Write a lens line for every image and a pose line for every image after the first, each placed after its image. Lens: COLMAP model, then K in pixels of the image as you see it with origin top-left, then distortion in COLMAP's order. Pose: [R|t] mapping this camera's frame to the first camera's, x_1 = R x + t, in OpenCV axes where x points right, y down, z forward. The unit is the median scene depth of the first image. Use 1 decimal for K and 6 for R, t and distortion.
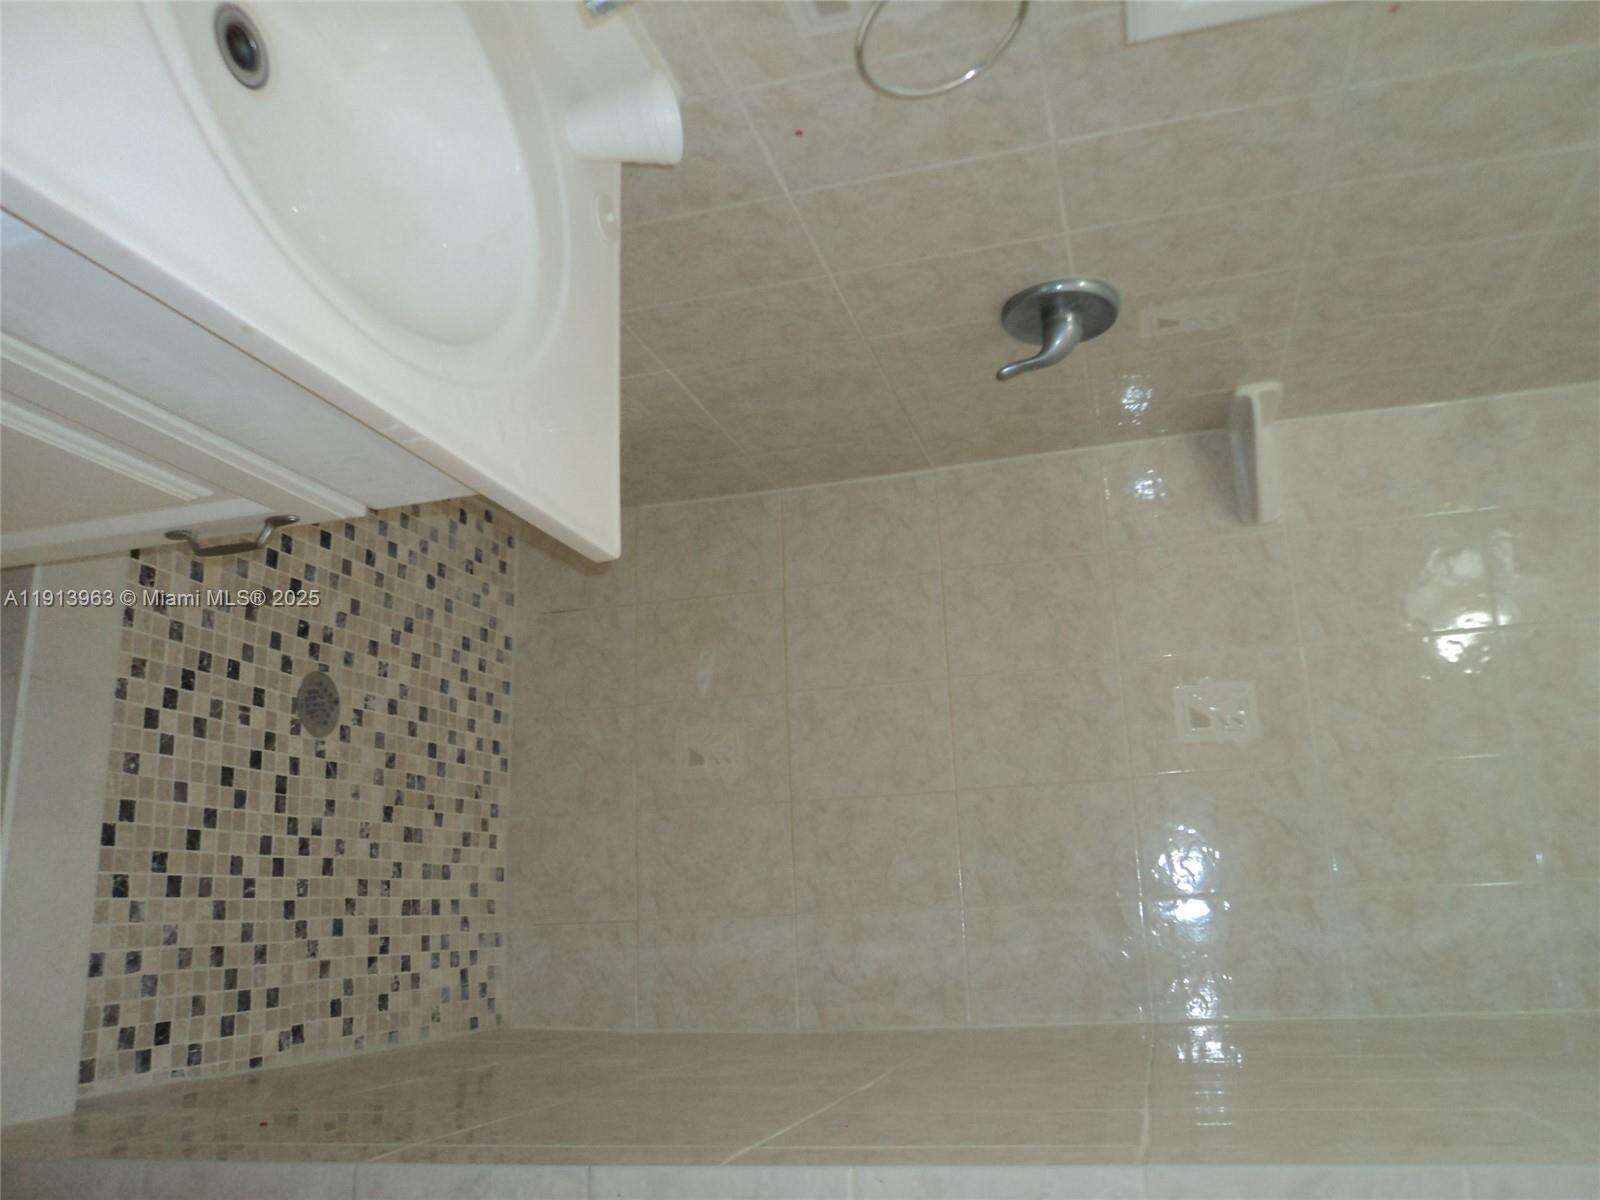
lens RADIAL K [[1282.4, 0, 811.9], [0, 1282.4, 599.4], [0, 0, 1]] dist [-0.033935, 0.011896]
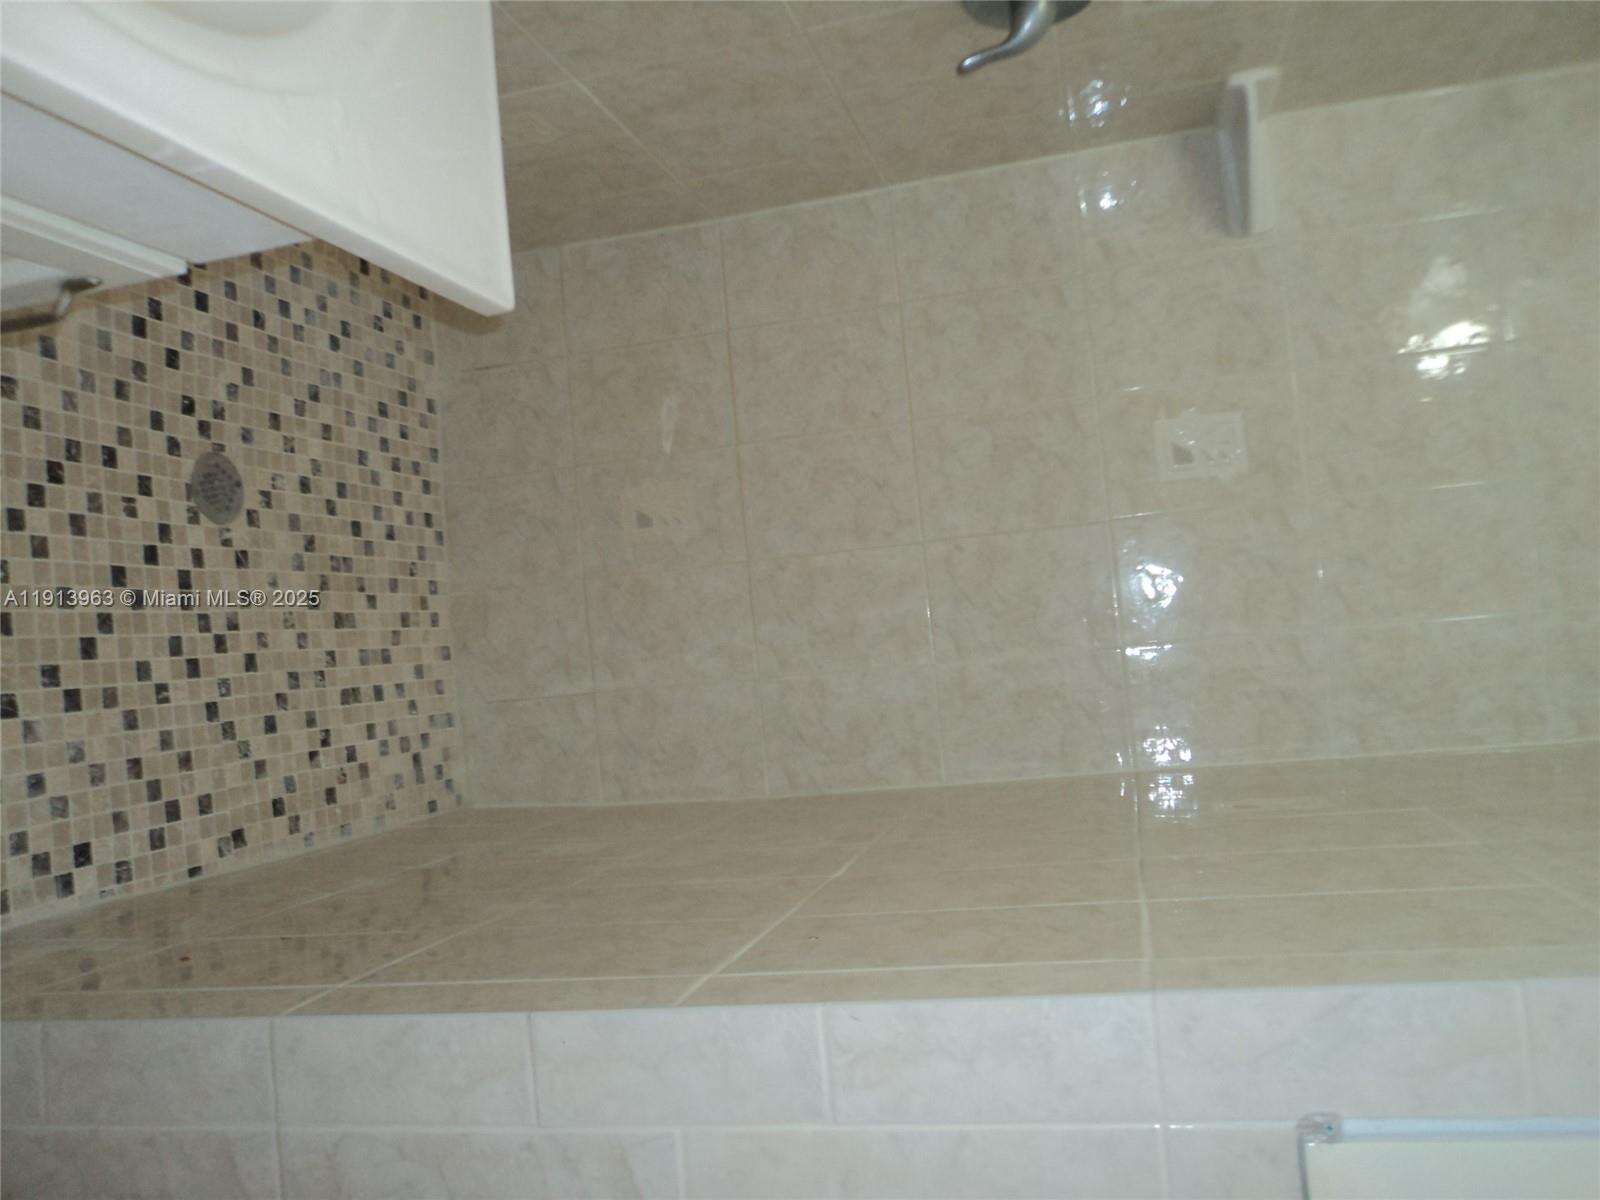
lens RADIAL K [[1282.4, 0, 811.9], [0, 1282.4, 599.4], [0, 0, 1]] dist [-0.033935, 0.011896]
pose [[0.998434, -0.050924, 0.023139, 0.008334], [0.045192, 0.978182, 0.202774, -0.004569], [-0.032961, -0.201411, 0.978952, 0.085081]]
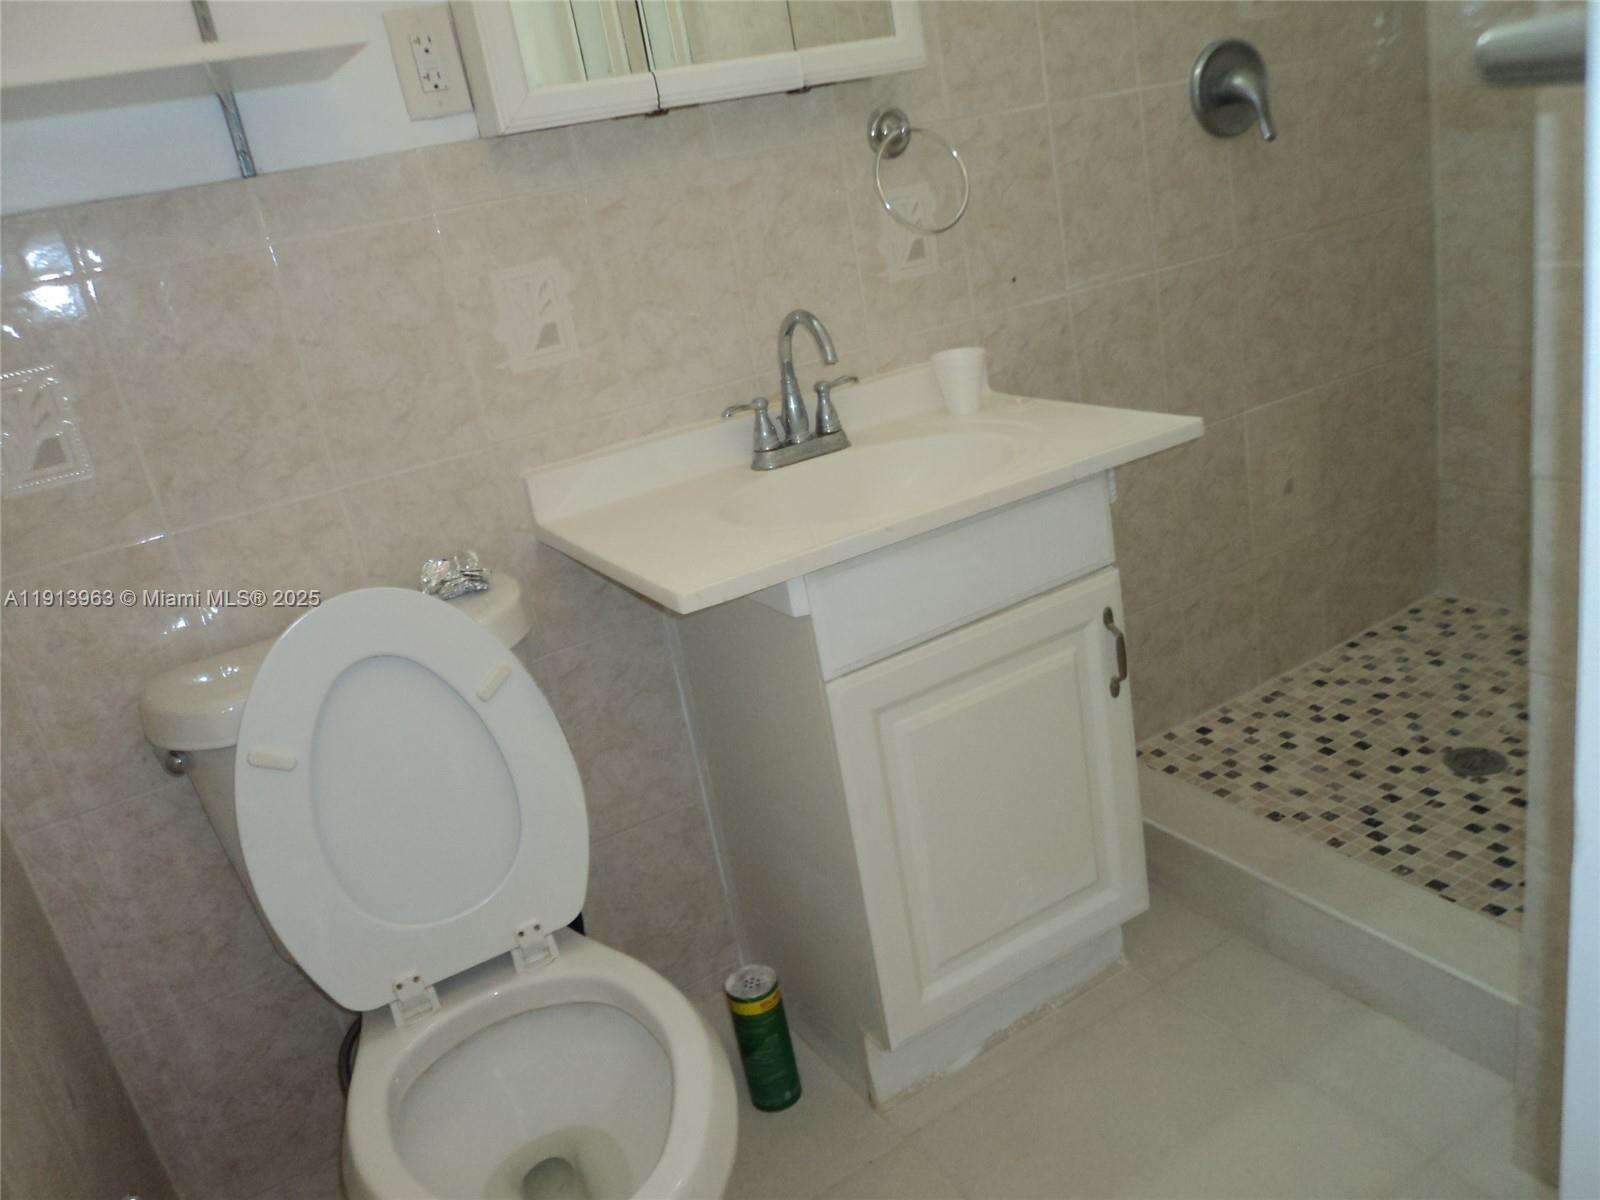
lens RADIAL K [[1282.4, 0, 811.9], [0, 1282.4, 599.4], [0, 0, 1]] dist [-0.033935, 0.011896]
pose [[0.079917, -0.968020, -0.237803, -0.023659], [0.704132, 0.223684, -0.673916, 0.387139], [0.705557, -0.113587, 0.699490, -0.189328]]
